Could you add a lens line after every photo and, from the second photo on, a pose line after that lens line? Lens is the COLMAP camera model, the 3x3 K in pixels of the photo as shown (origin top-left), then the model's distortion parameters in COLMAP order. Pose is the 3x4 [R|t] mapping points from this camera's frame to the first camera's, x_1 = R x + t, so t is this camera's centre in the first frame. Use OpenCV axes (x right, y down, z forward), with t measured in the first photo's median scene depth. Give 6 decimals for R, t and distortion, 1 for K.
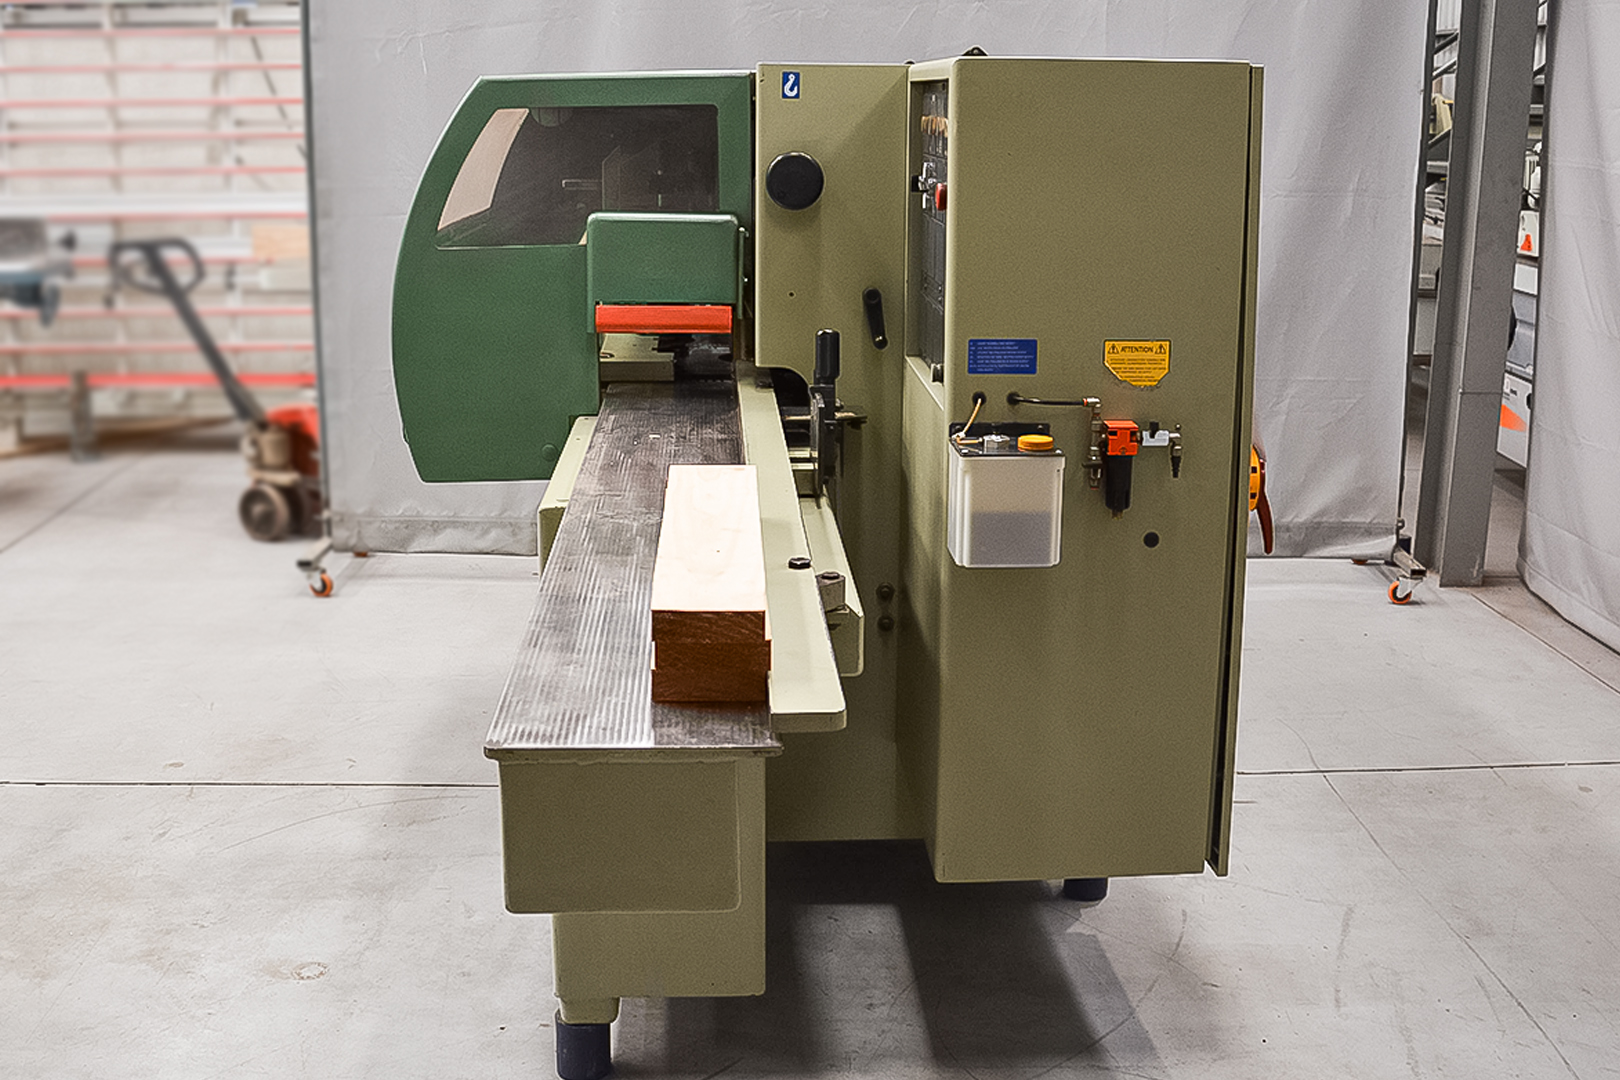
lens RADIAL K [[1747.2, 0, 802.3], [0, 1747.2, 514.0], [0, 0, 1]] dist [-0.150361, 0.128395]
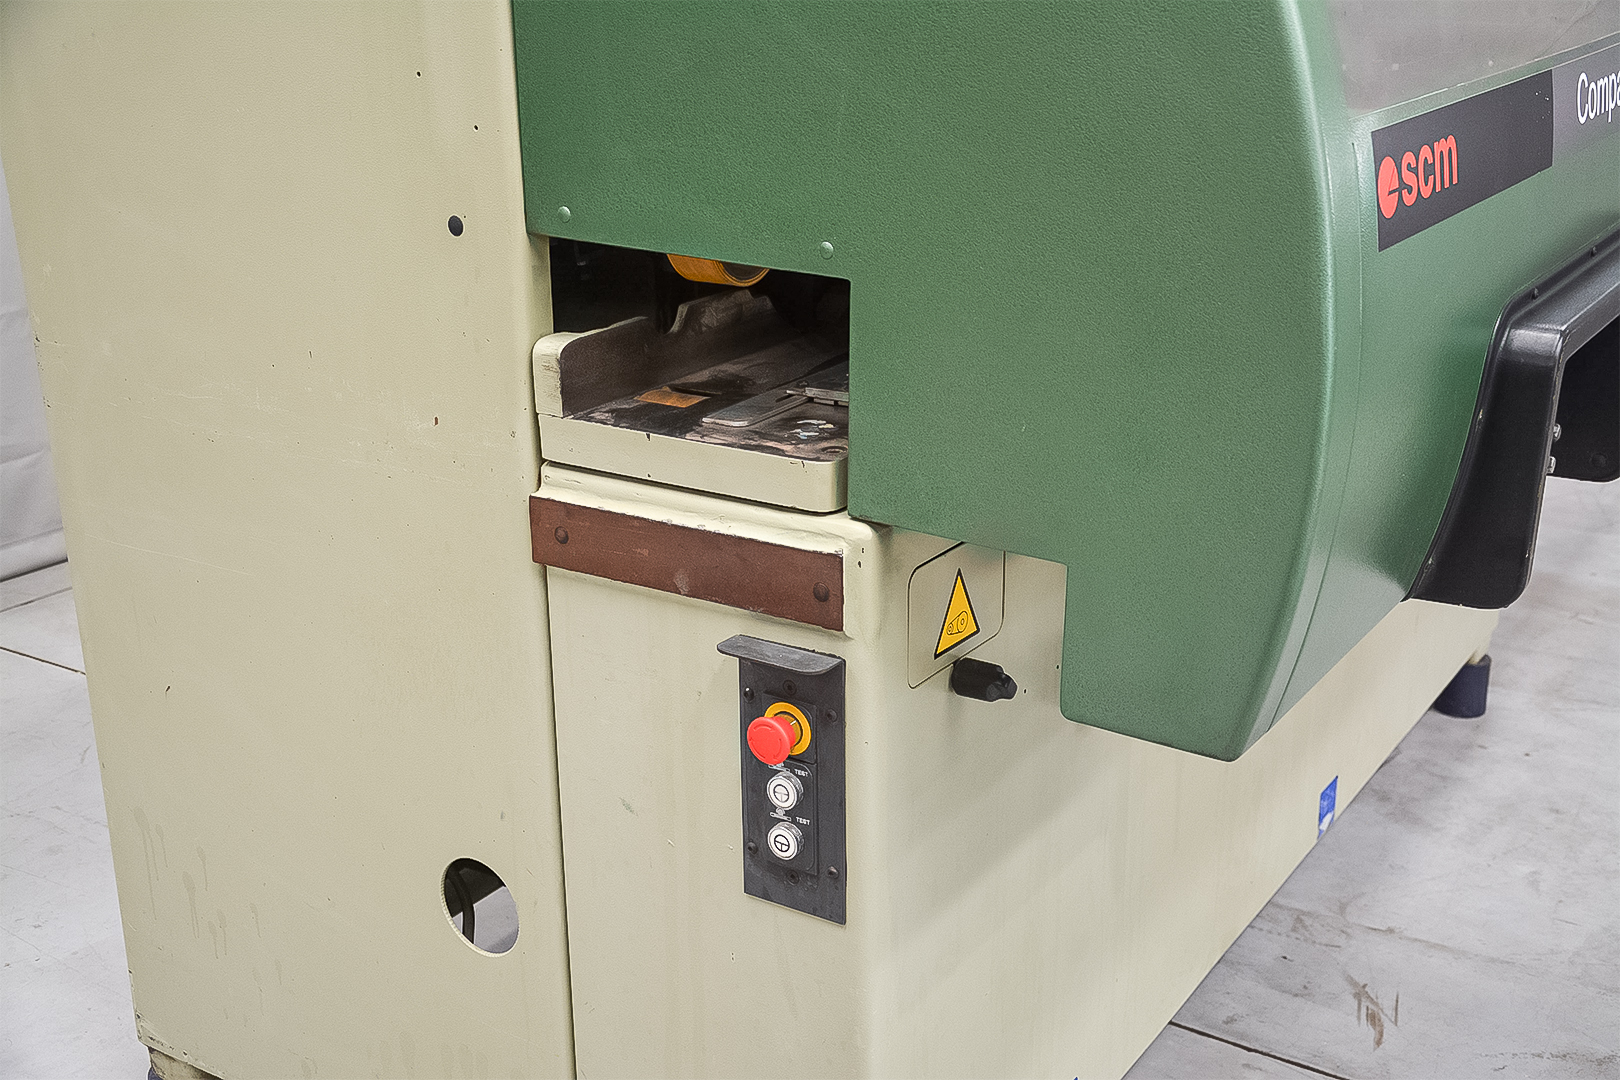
lens RADIAL K [[1885.7, 0, 811.0], [0, 1885.7, 546.7], [0, 0, 1]] dist [0.005203, 0.292490]
pose [[-0.807943, -0.191625, 0.557233, -0.489734], [0.140950, 0.855349, 0.498509, -0.471539], [-0.572155, 0.481309, -0.664064, 2.176004]]
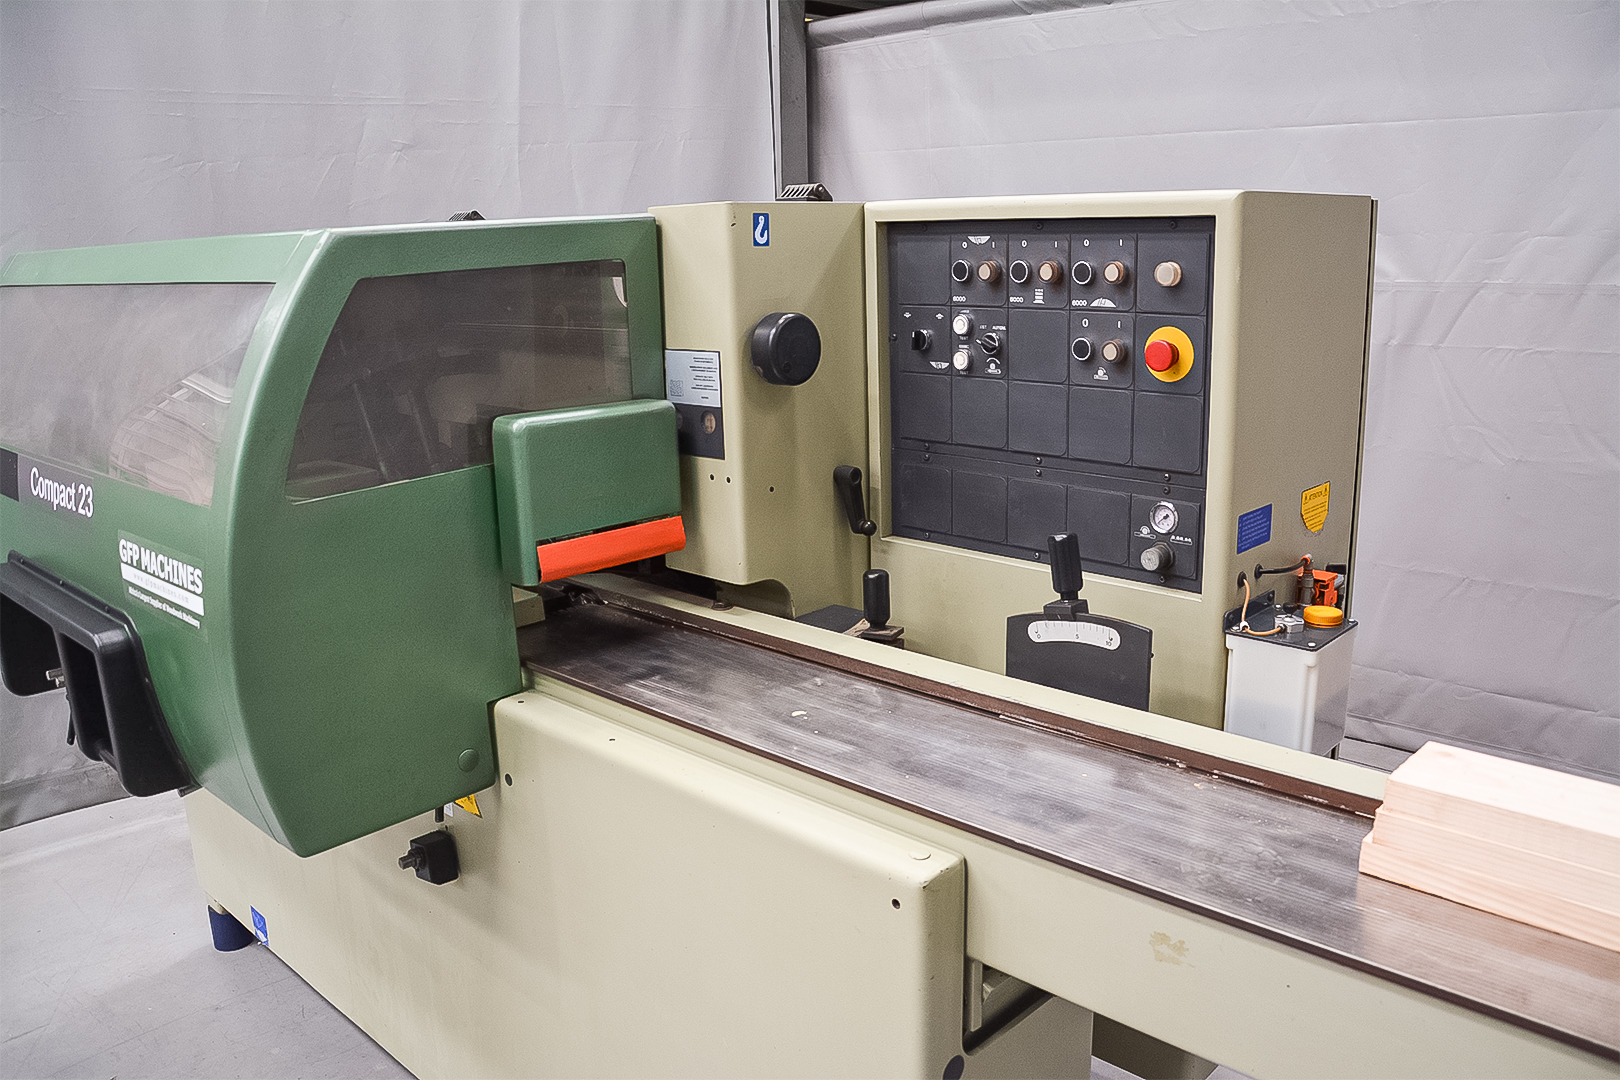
lens RADIAL K [[1262.9, 0, 824.8], [0, 1262.9, 546.8], [0, 0, 1]] dist [-0.163666, 0.136272]
pose [[0.722010, -0.187314, 0.666044, -0.457965], [0.187704, 0.979582, 0.072015, -0.164398], [-0.665934, 0.073023, 0.742428, 0.660435]]
